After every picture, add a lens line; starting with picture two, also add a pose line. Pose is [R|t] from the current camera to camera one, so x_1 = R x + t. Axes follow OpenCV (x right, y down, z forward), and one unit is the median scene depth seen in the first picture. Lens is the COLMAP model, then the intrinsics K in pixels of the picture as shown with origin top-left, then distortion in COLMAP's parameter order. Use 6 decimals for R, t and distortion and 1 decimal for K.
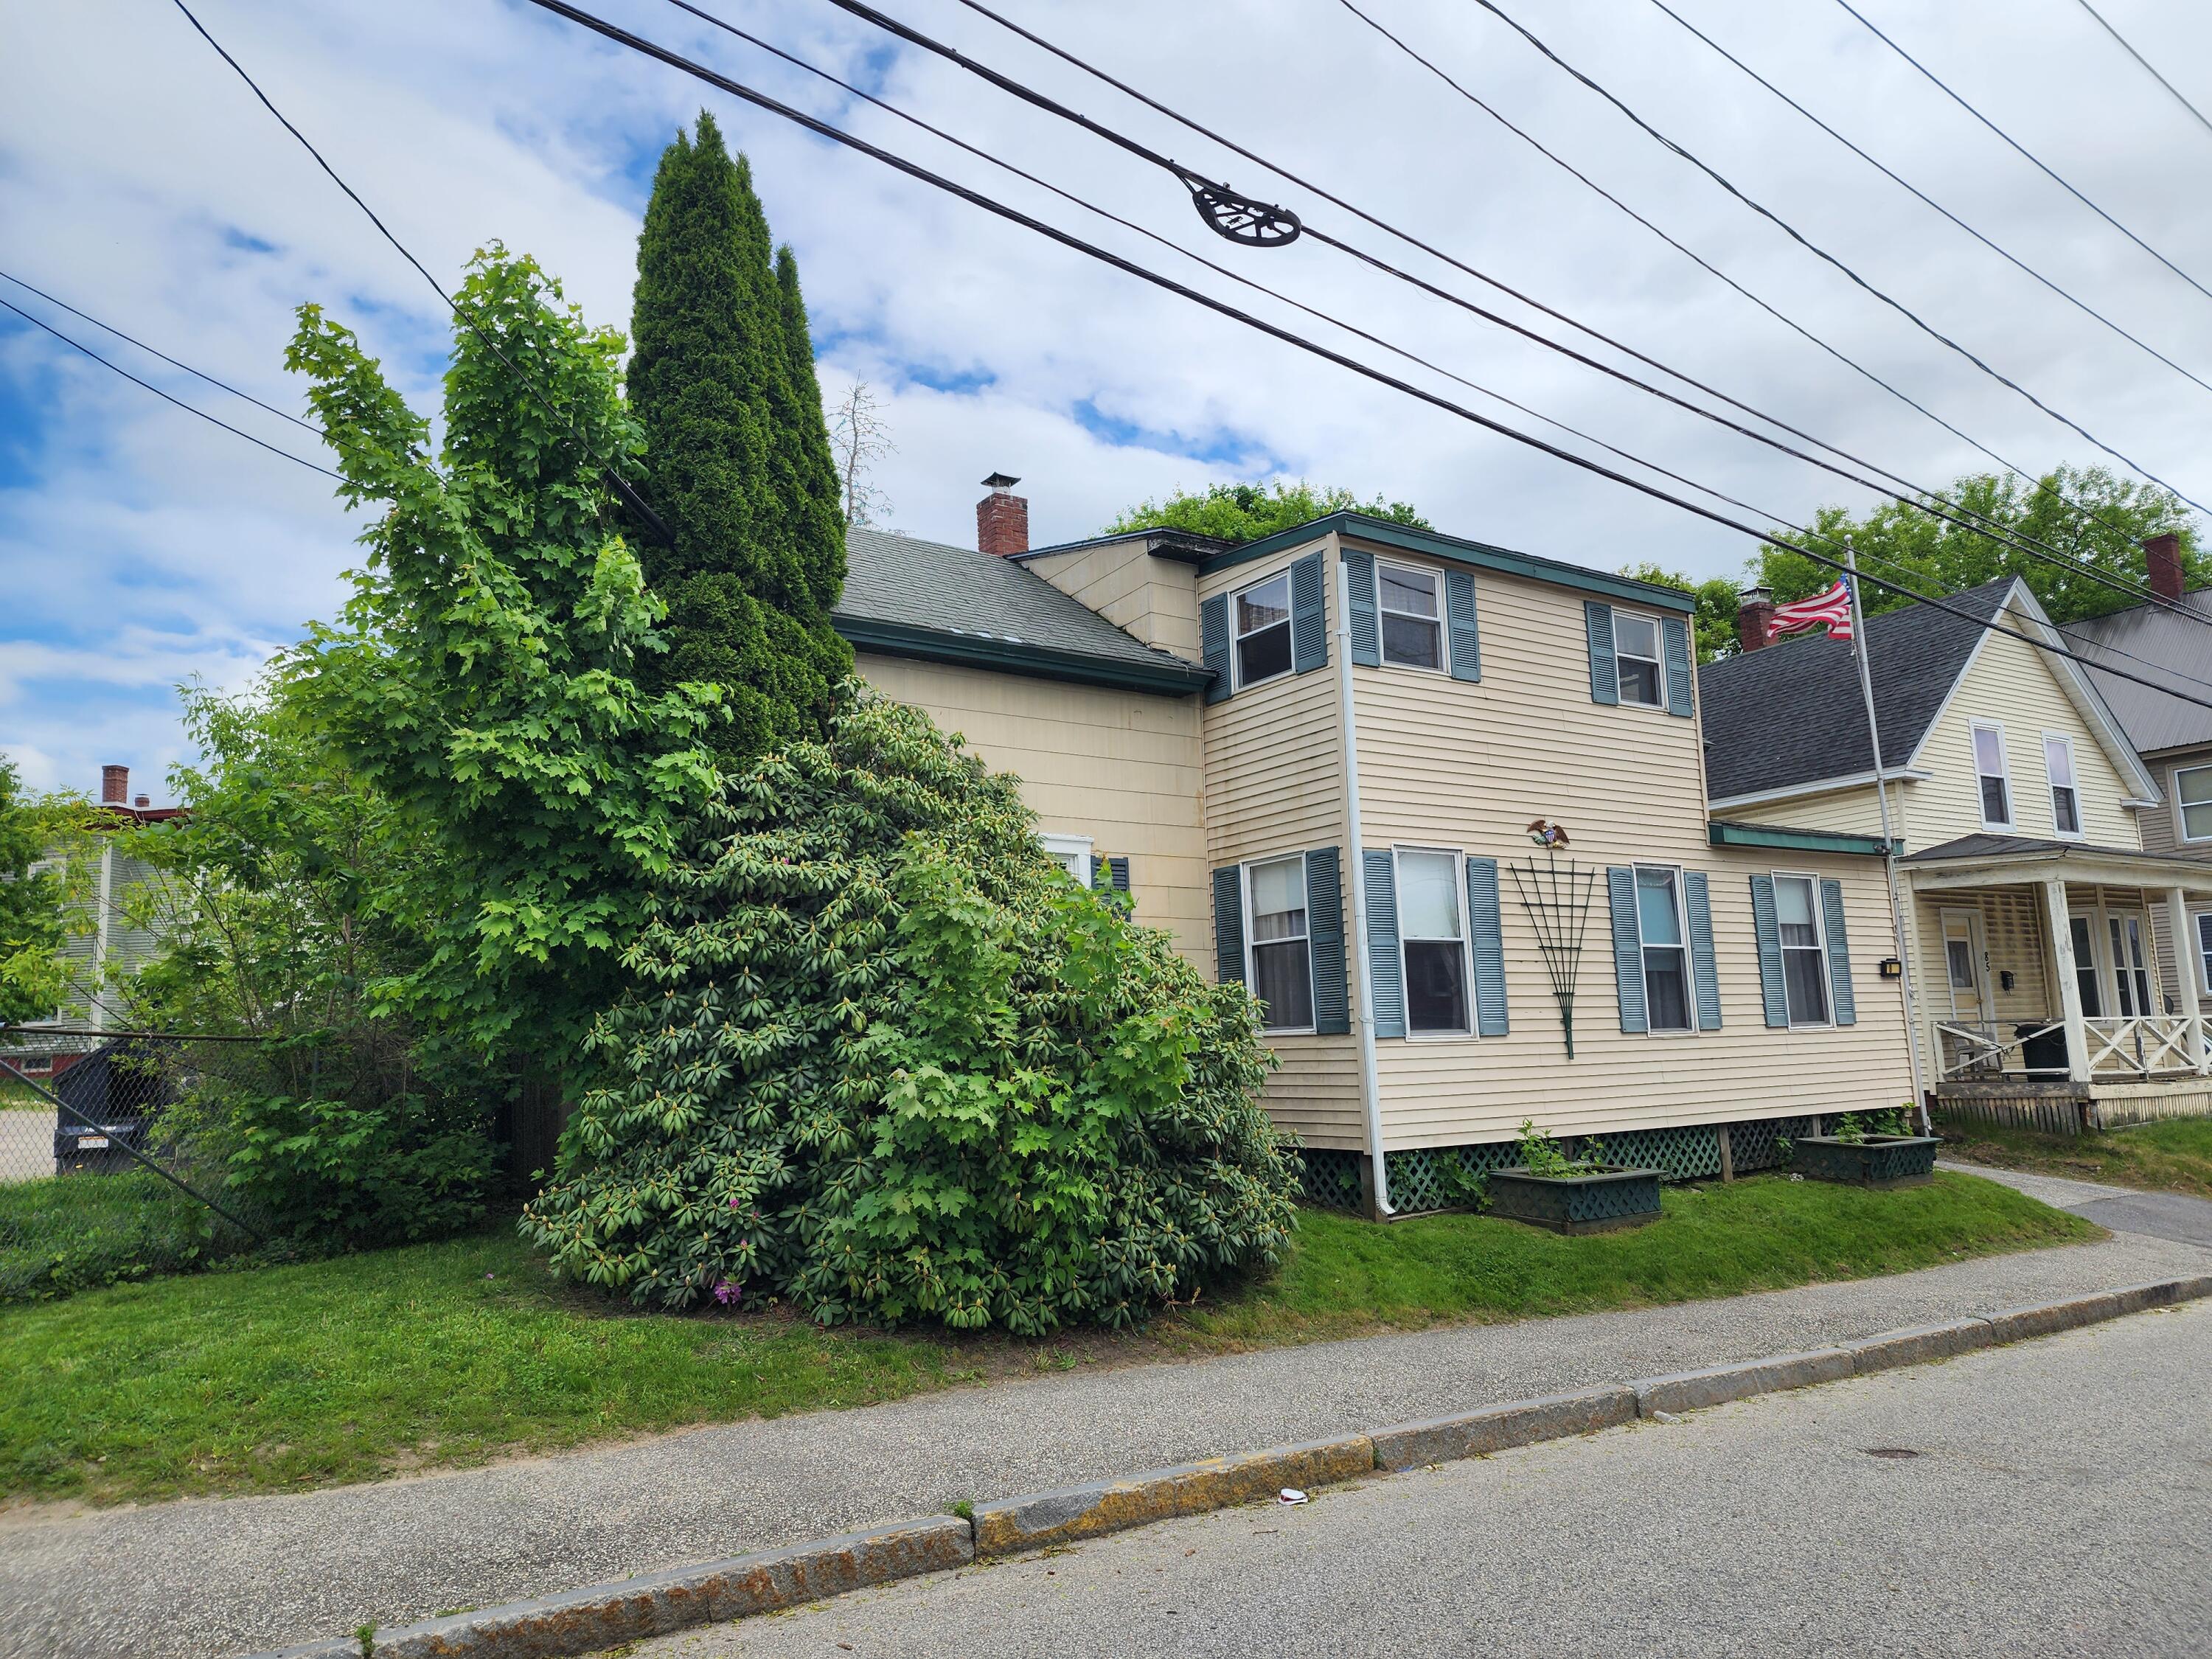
lens RADIAL K [[1506.1, 0, 1106.0], [0, 1506.1, 829.5], [0, 0, 1]] dist [0.034616, -0.002731]
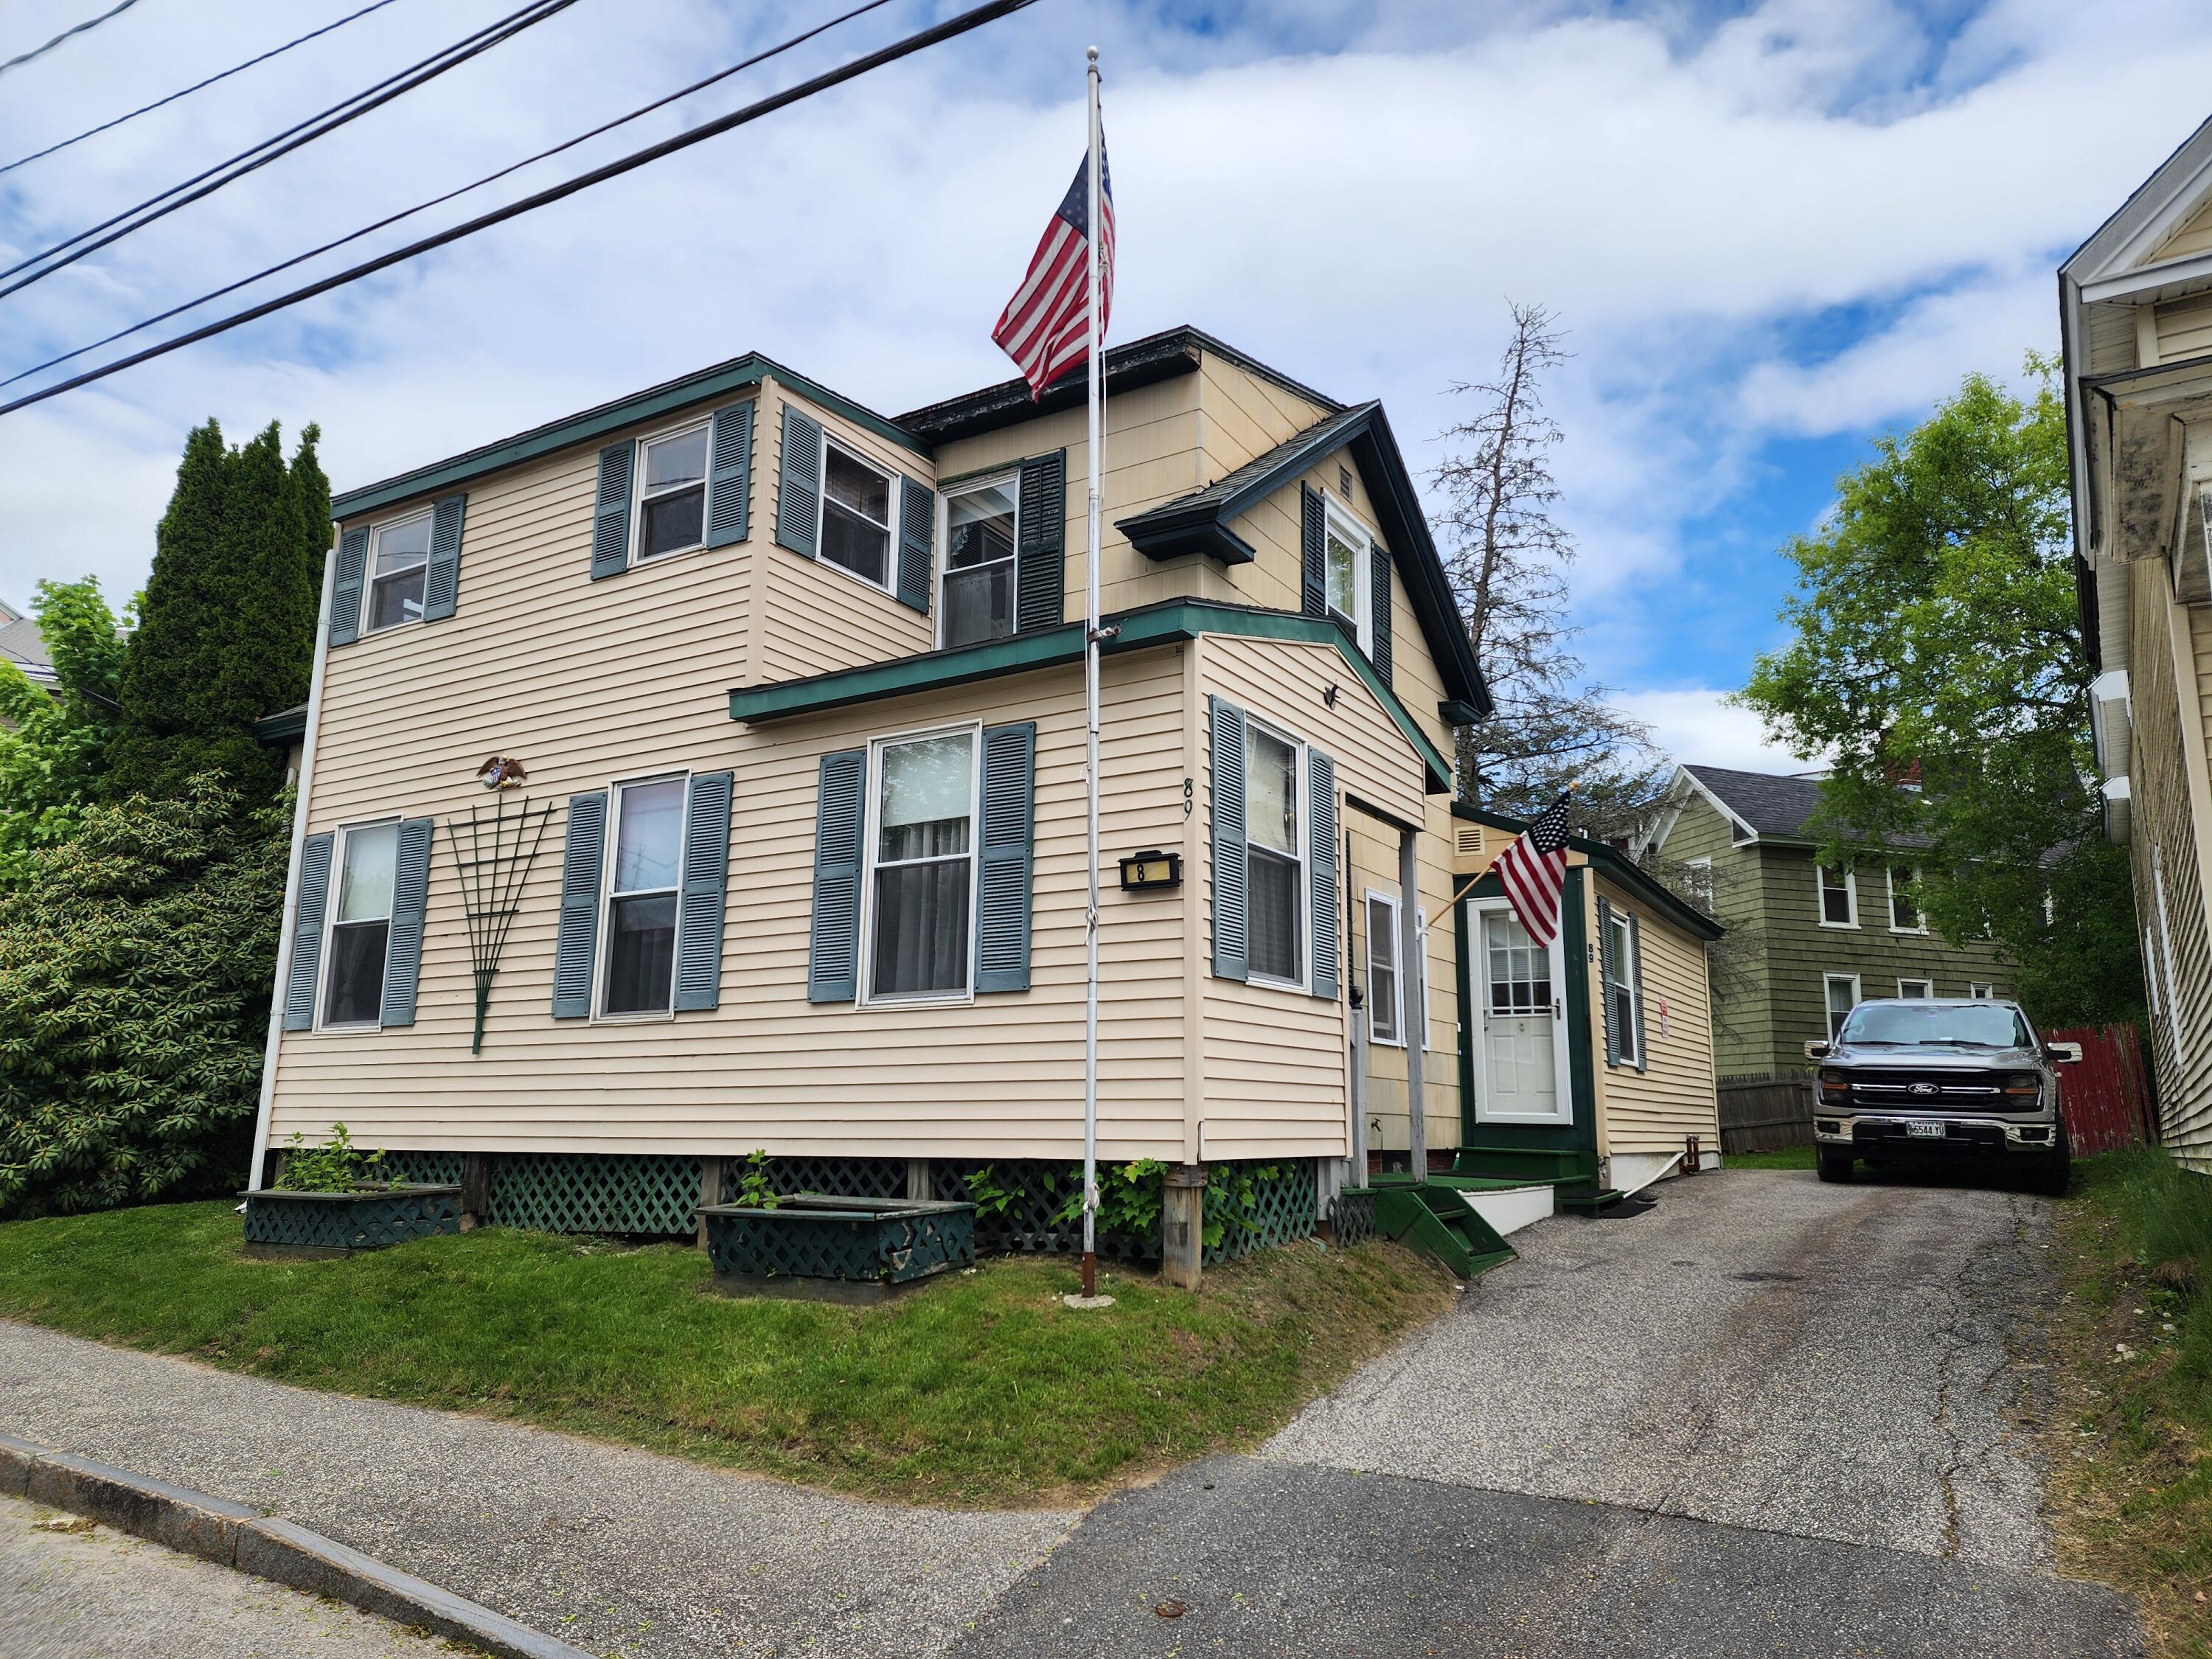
lens RADIAL K [[1506.1, 0, 1106.0], [0, 1506.1, 829.5], [0, 0, 1]] dist [0.034616, -0.002731]
pose [[0.406423, -0.141520, -0.902659, 1.146243], [0.114367, 0.988042, -0.103413, 0.152659], [0.906499, -0.061205, 0.417748, 0.957401]]
